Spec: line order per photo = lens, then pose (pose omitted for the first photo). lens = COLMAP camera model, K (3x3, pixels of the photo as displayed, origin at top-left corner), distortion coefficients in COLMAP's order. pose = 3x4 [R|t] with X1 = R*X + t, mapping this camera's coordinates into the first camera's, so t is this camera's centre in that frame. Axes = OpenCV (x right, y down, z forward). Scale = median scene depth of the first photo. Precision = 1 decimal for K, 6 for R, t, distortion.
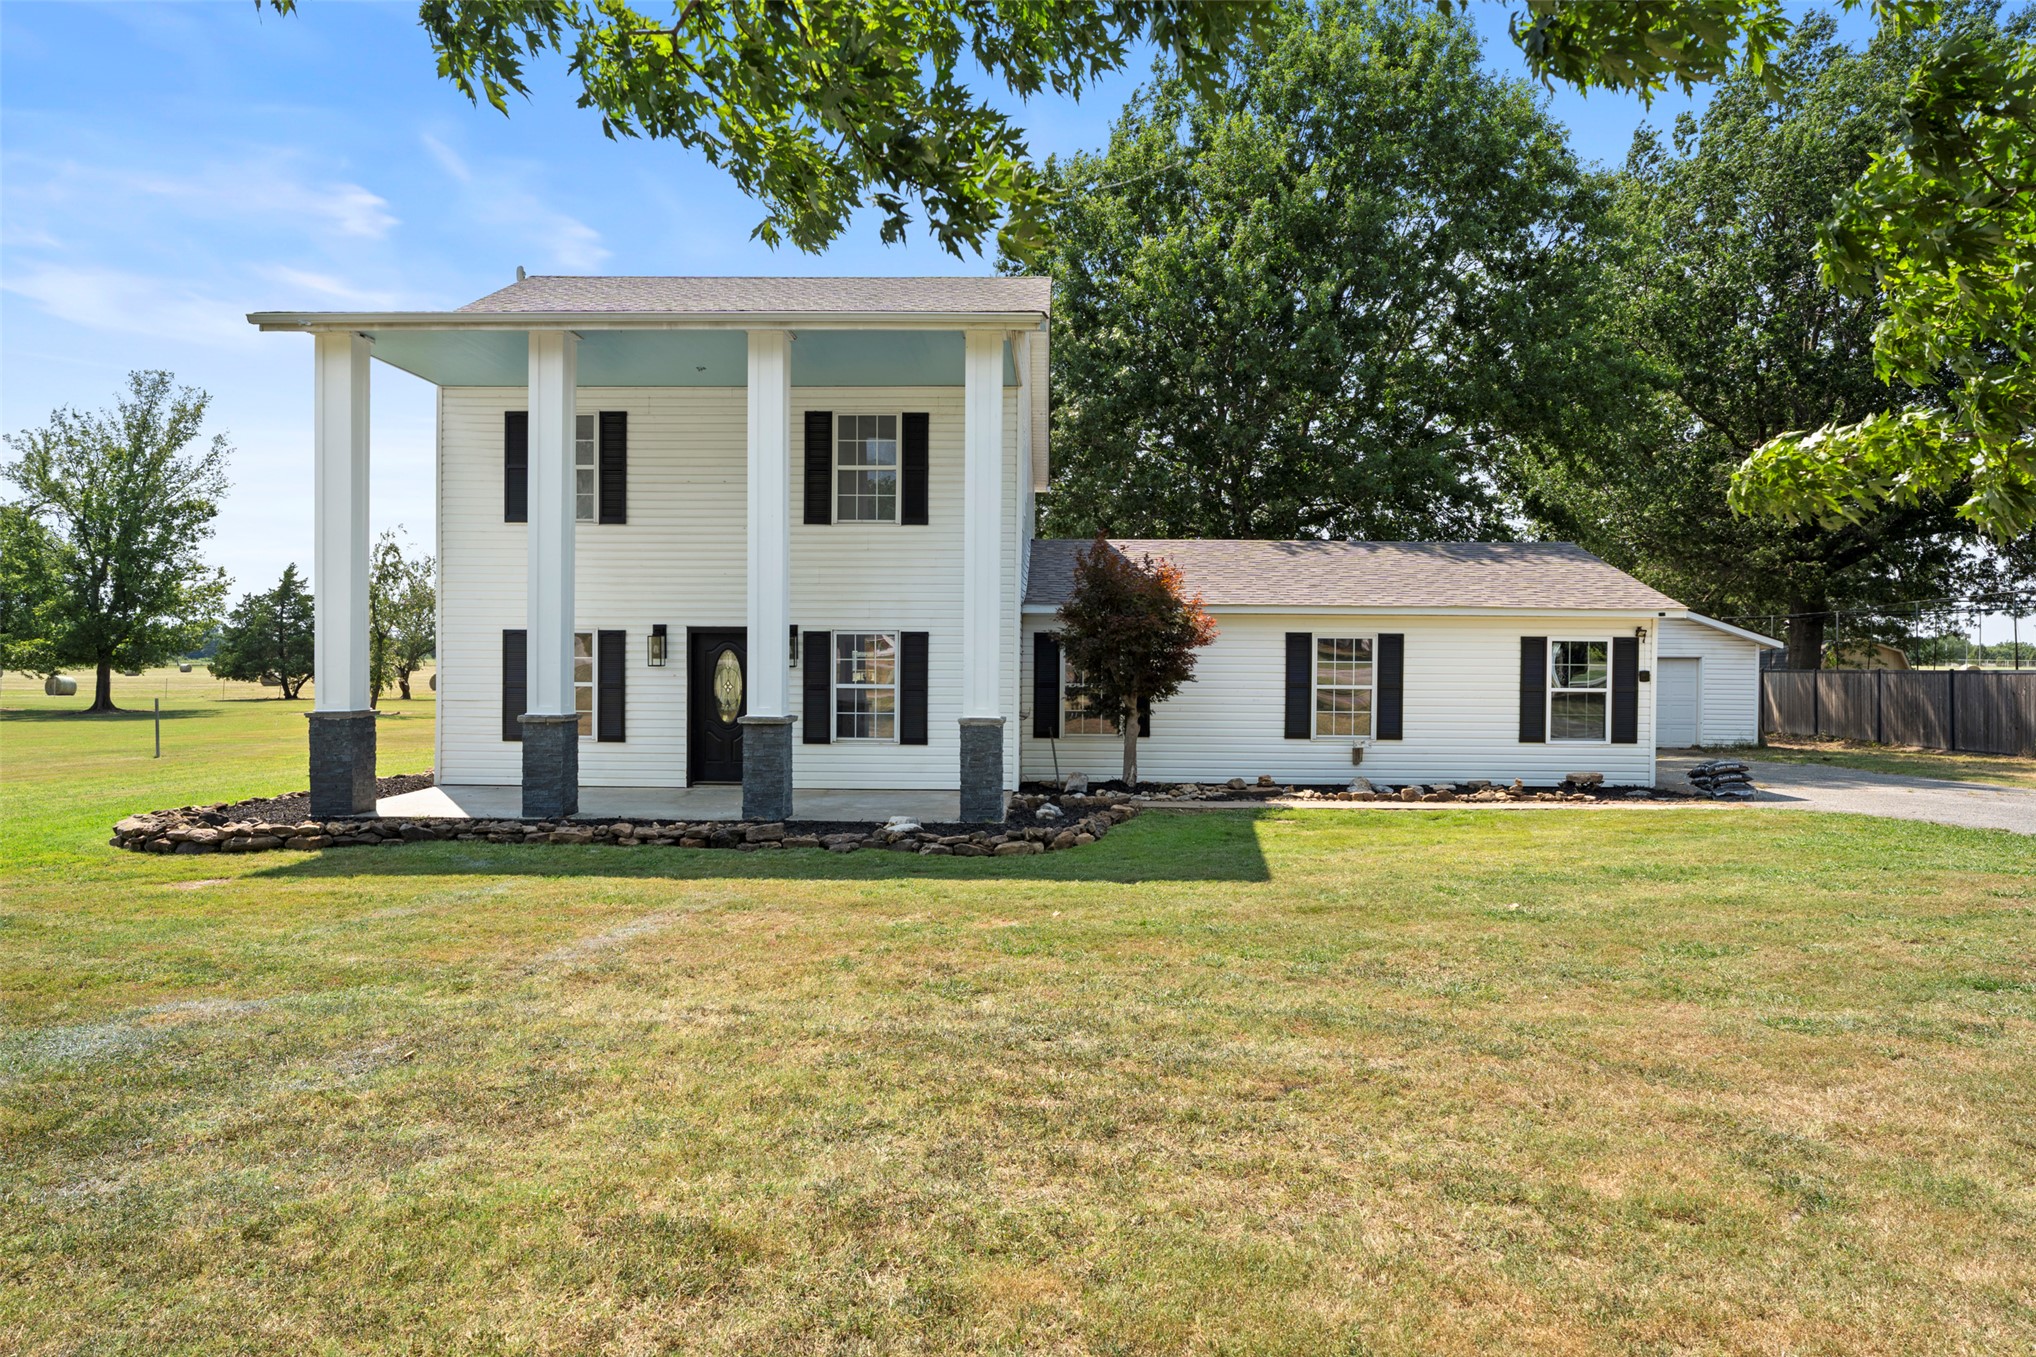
lens RADIAL K [[1248.9, 0, 1018.0], [0, 1248.9, 678.5], [0, 0, 1]] dist [0.001040, 0.000044]
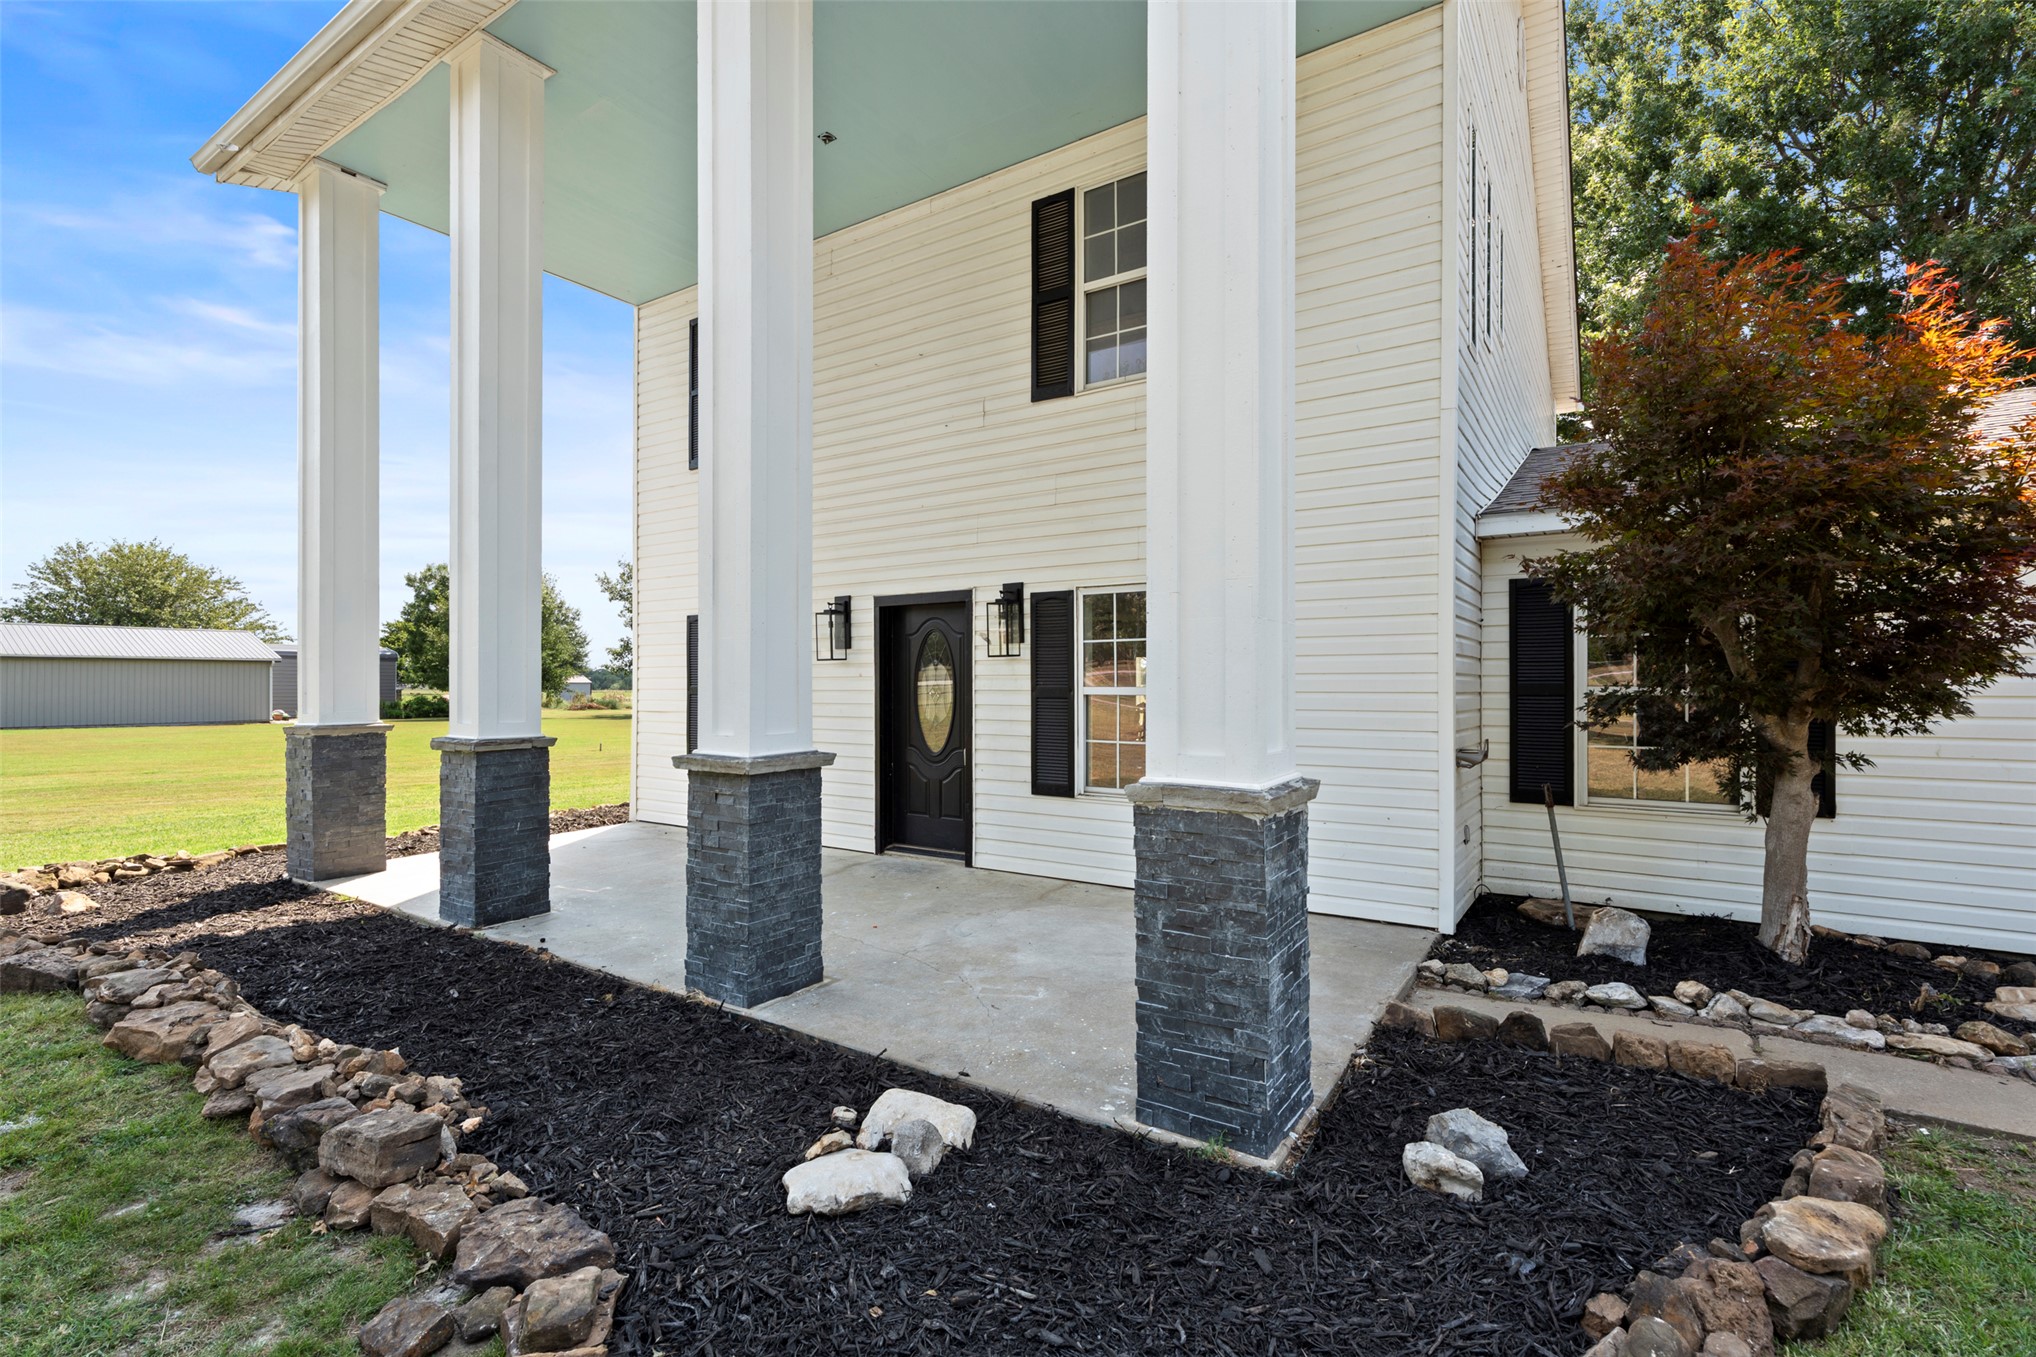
lens RADIAL K [[913.5, 0, 1018.0], [0, 913.5, 678.5], [0, 0, 1]] dist [0.000928, -0.000120]
pose [[0.848060, -0.007336, -0.529850, 0.039949], [-0.003651, 0.999800, -0.019686, 0.008498], [0.529888, 0.018630, 0.847863, 0.650681]]
